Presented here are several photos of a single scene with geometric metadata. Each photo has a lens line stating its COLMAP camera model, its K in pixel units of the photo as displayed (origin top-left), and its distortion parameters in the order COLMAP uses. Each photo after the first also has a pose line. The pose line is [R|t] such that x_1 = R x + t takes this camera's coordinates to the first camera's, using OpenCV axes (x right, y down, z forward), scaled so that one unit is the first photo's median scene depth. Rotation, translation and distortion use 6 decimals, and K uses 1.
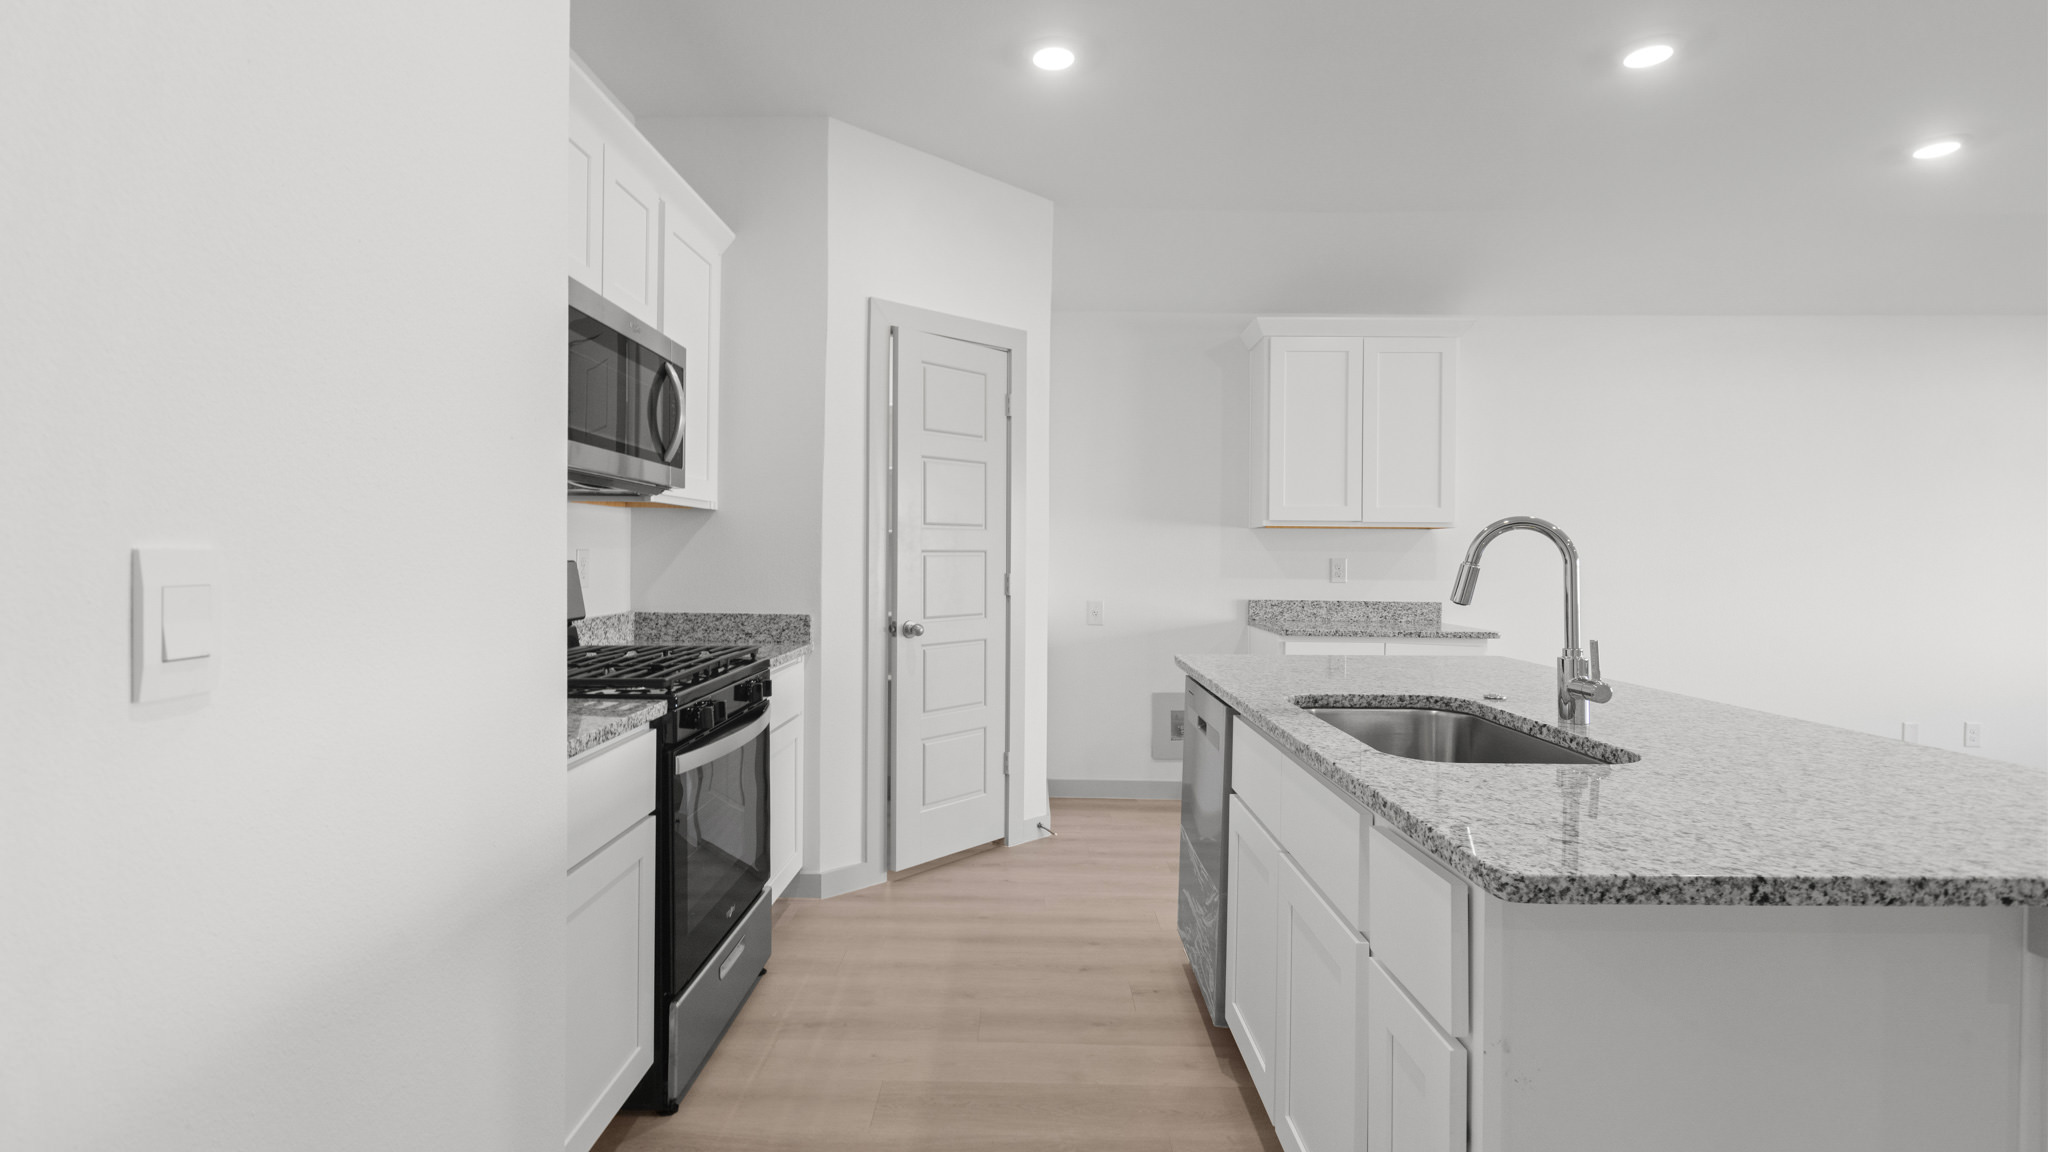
lens RADIAL K [[984.7, 0, 1014.7], [0, 984.7, 572.6], [0, 0, 1]] dist [-0.001246, 0.000125]
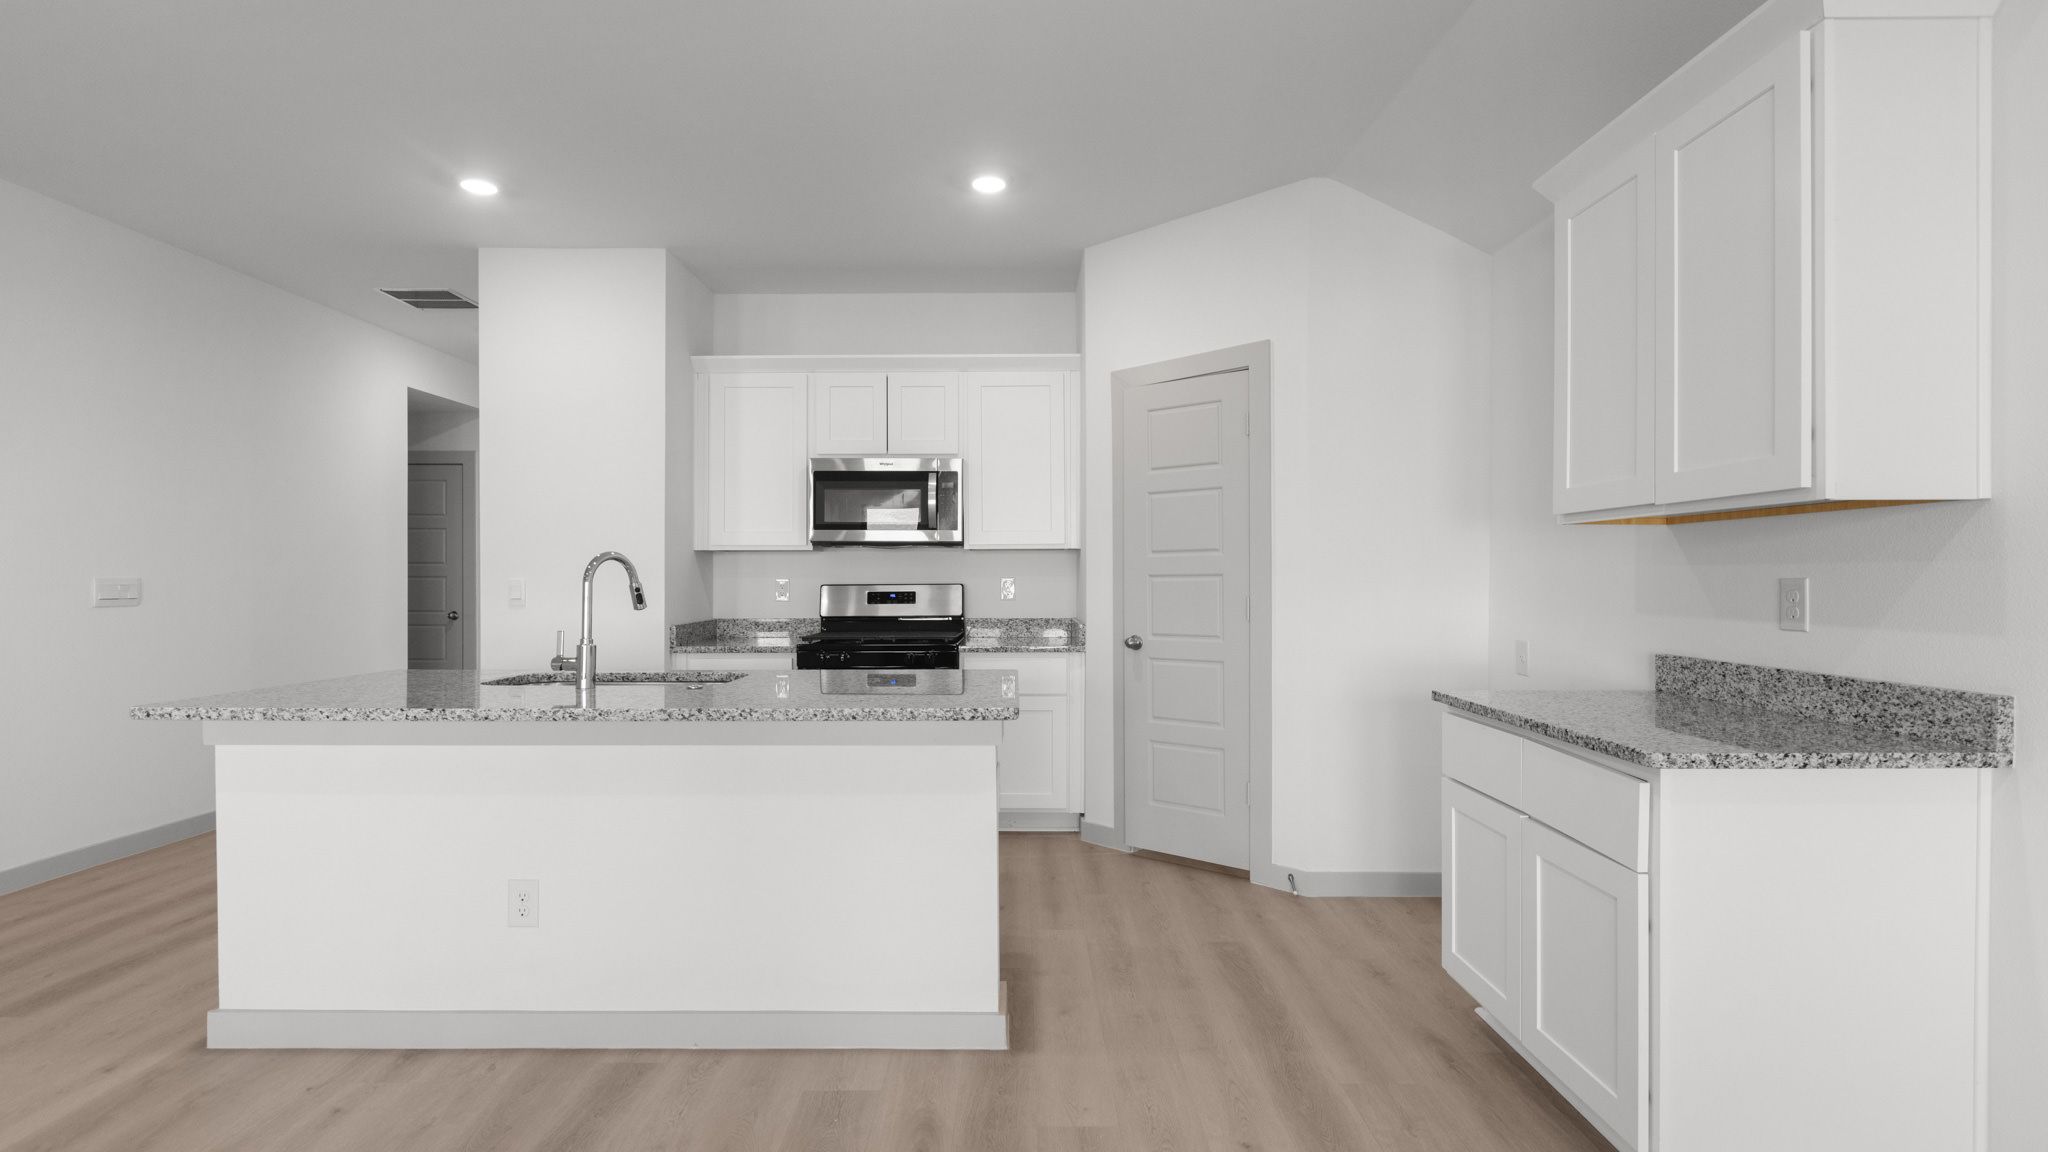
lens RADIAL K [[984.7, 0, 1019.4], [0, 984.7, 575.8], [0, 0, 1]] dist [-0.001246, 0.000125]
pose [[-0.000384, -0.013211, -0.999913, 0.795780], [-0.015050, 0.999800, -0.013204, -0.003751], [0.999887, 0.015043, -0.000583, 0.639974]]
